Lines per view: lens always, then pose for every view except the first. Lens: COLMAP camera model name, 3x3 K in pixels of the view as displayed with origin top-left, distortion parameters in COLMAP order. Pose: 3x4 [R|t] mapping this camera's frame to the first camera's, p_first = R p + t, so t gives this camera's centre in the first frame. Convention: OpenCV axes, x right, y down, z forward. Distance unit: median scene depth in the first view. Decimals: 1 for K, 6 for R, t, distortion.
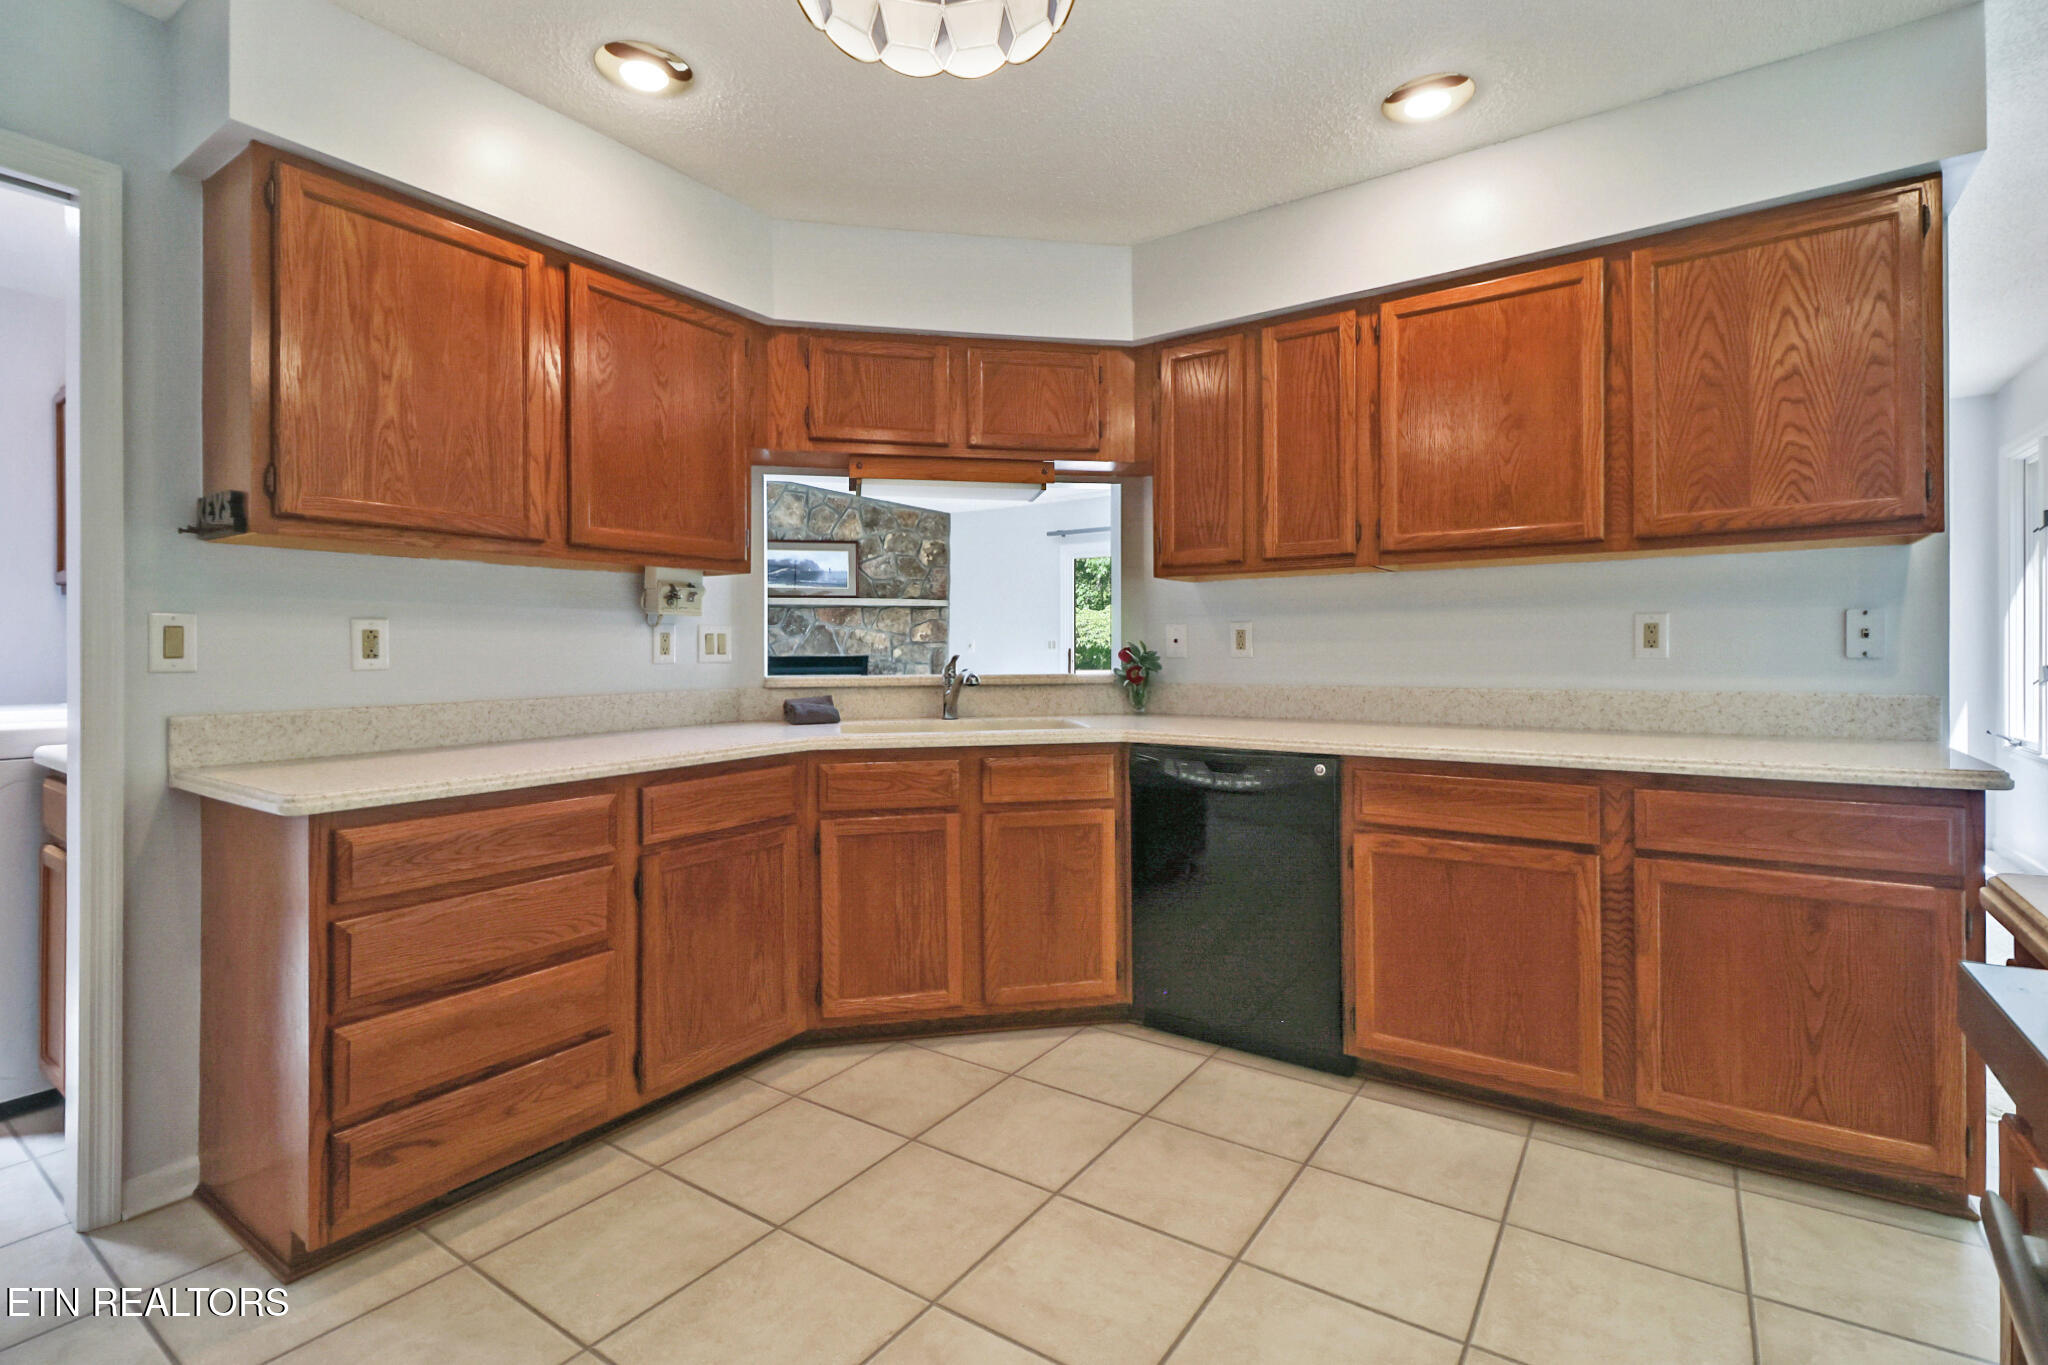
lens RADIAL K [[926.4, 0, 1026.8], [0, 926.4, 659.0], [0, 0, 1]] dist [0.010656, -0.015992]
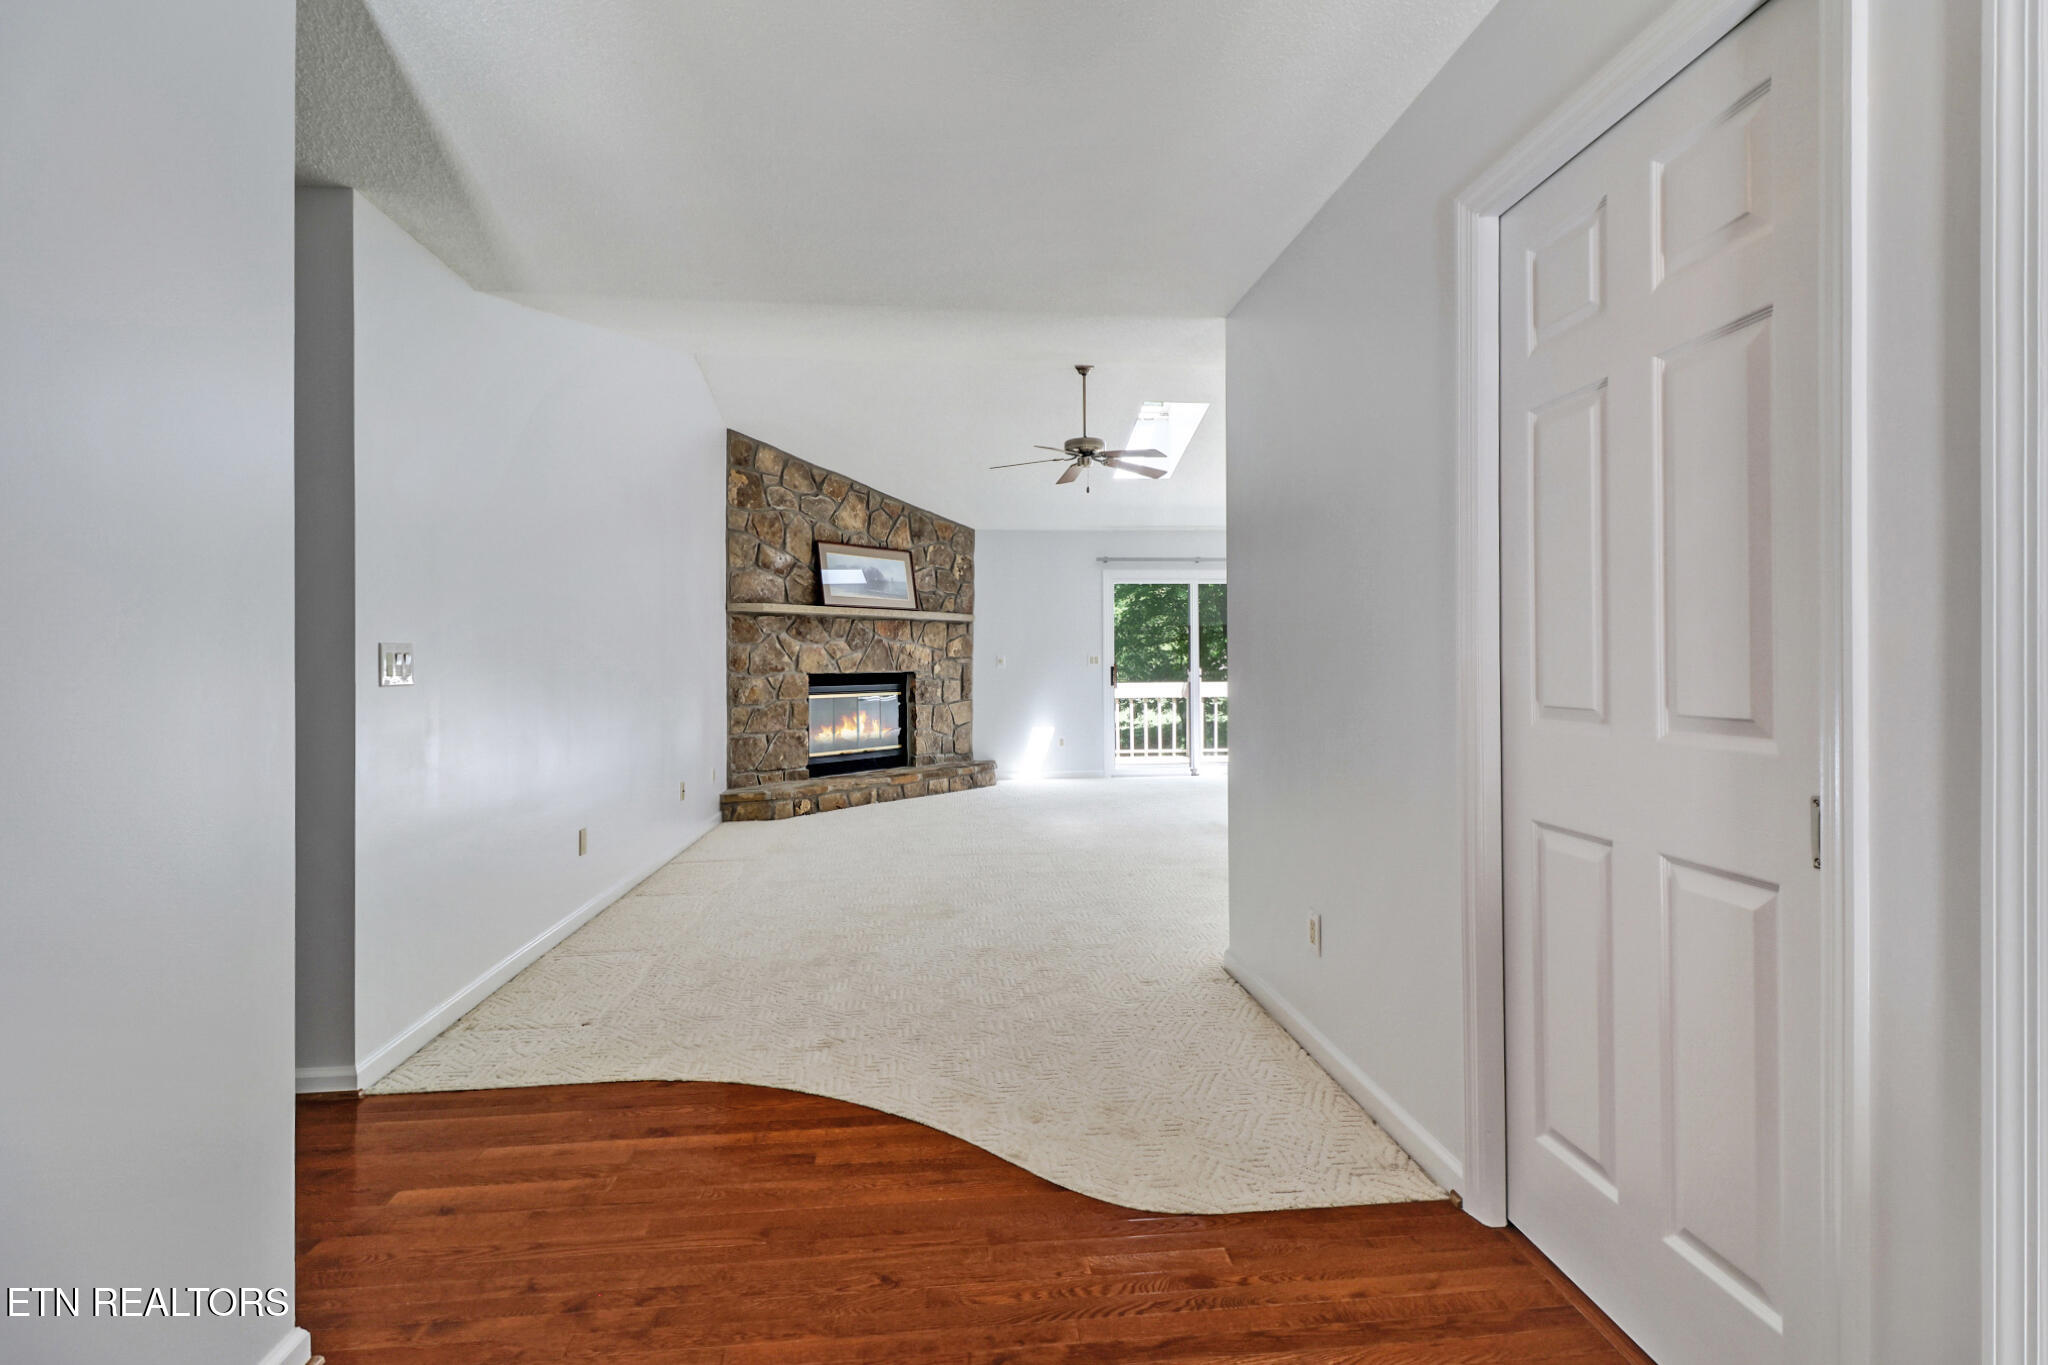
lens RADIAL K [[943.6, 0, 1027.6], [0, 943.6, 651.3], [0, 0, 1]] dist [-0.001702, -0.009131]
pose [[0.763226, 0.005535, 0.646108, -0.711207], [0.009580, 0.999756, -0.019881, -0.004015], [-0.646060, 0.021363, 0.762987, 0.186351]]
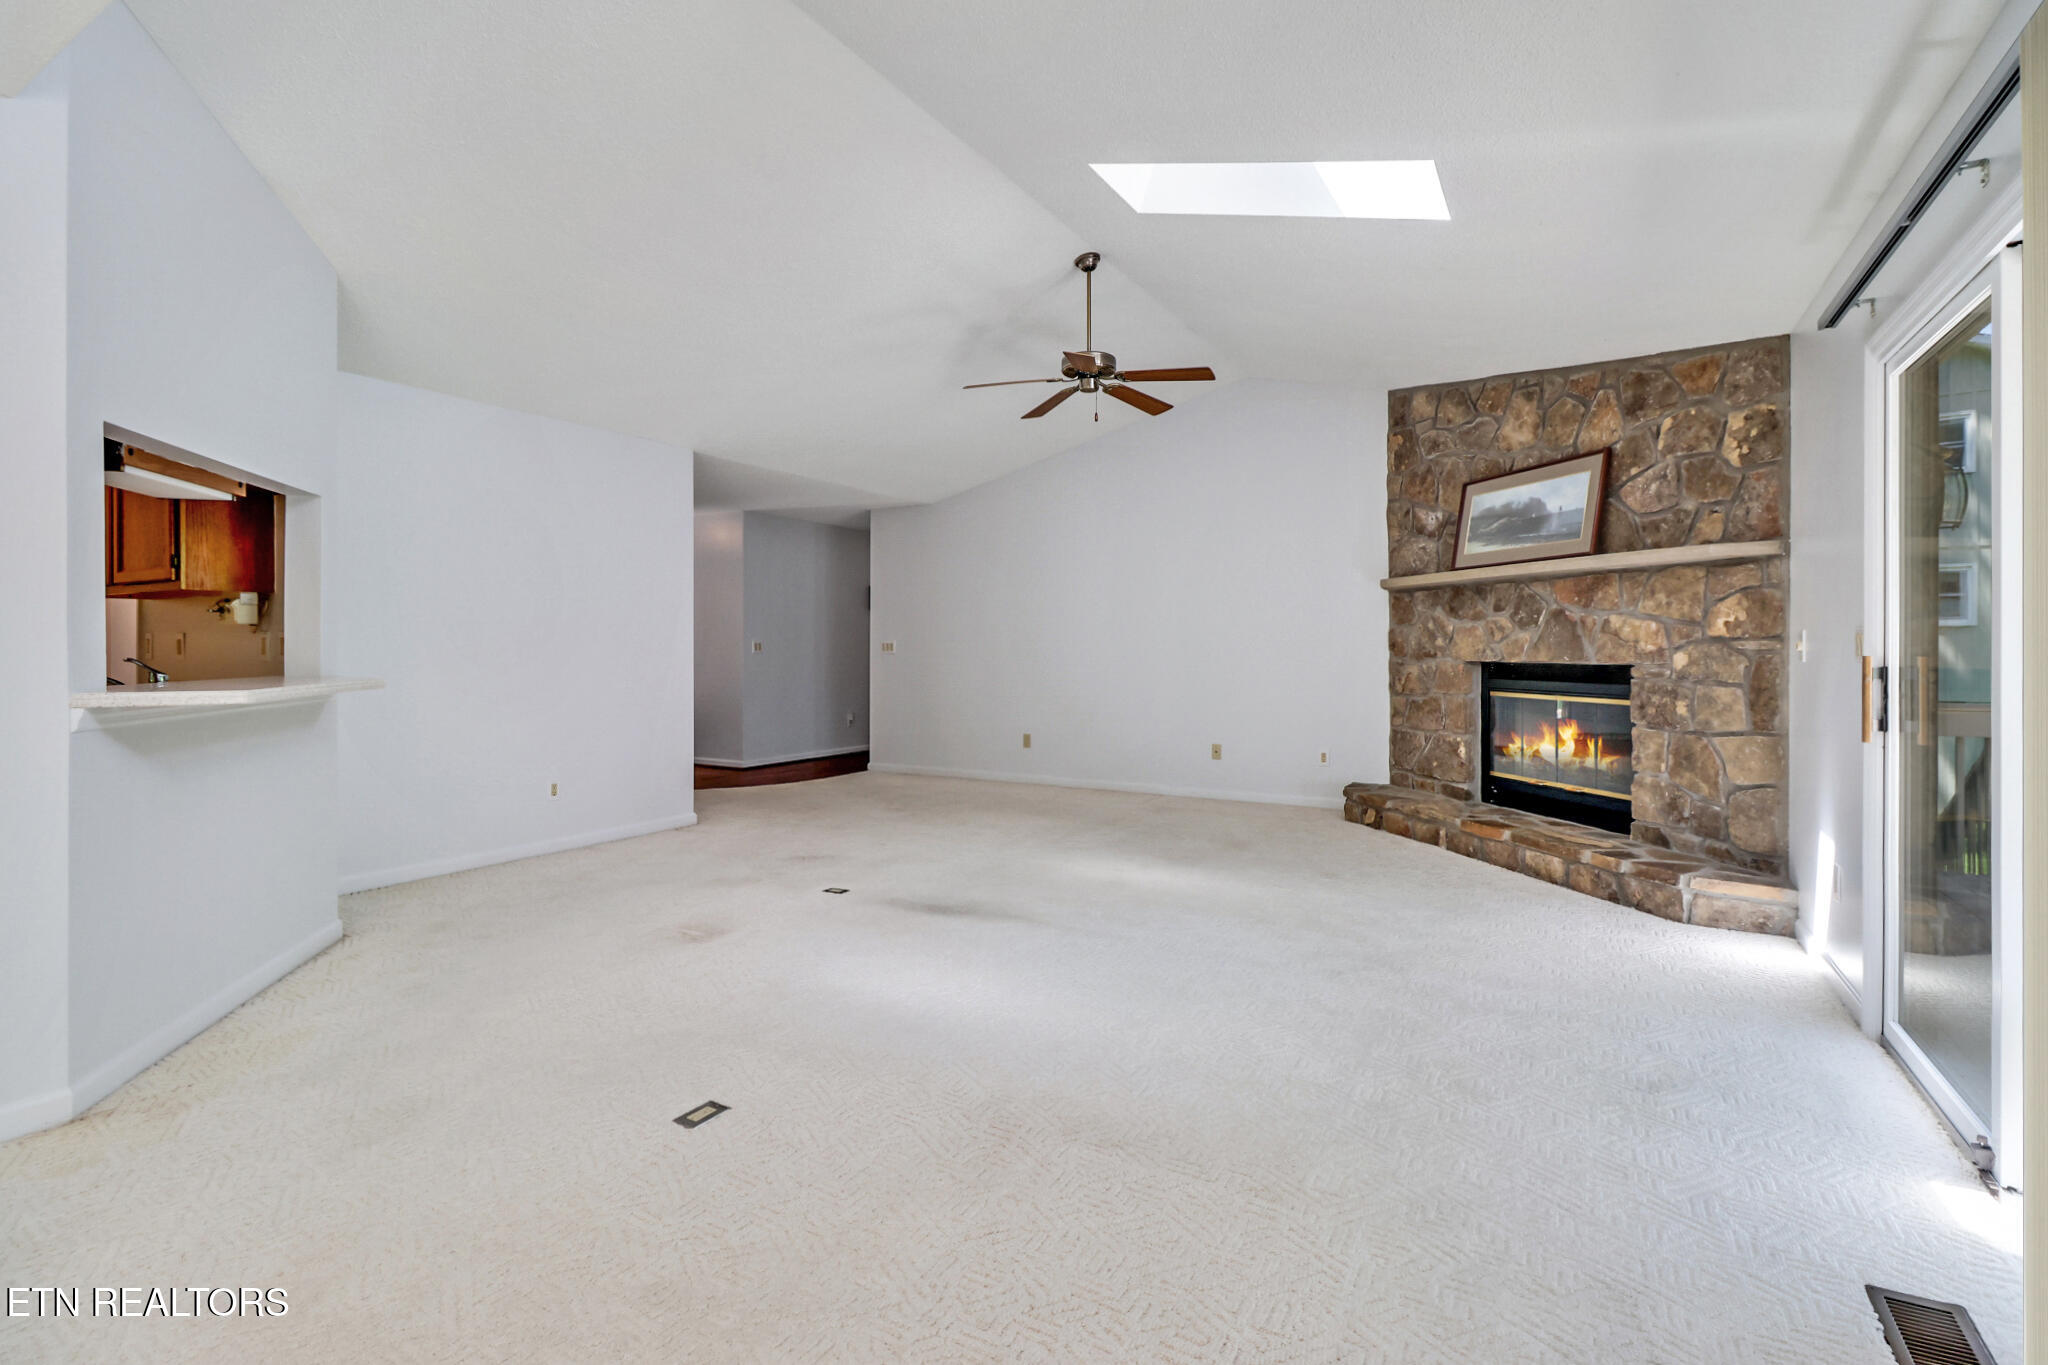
lens RADIAL K [[943.6, 0, 1027.6], [0, 943.6, 651.3], [0, 0, 1]] dist [-0.001702, -0.009131]
pose [[0.064945, 0.008097, -0.997856, 0.330020], [-0.013022, 0.999889, 0.007266, -0.010456], [0.997804, 0.012522, 0.065043, 0.634163]]
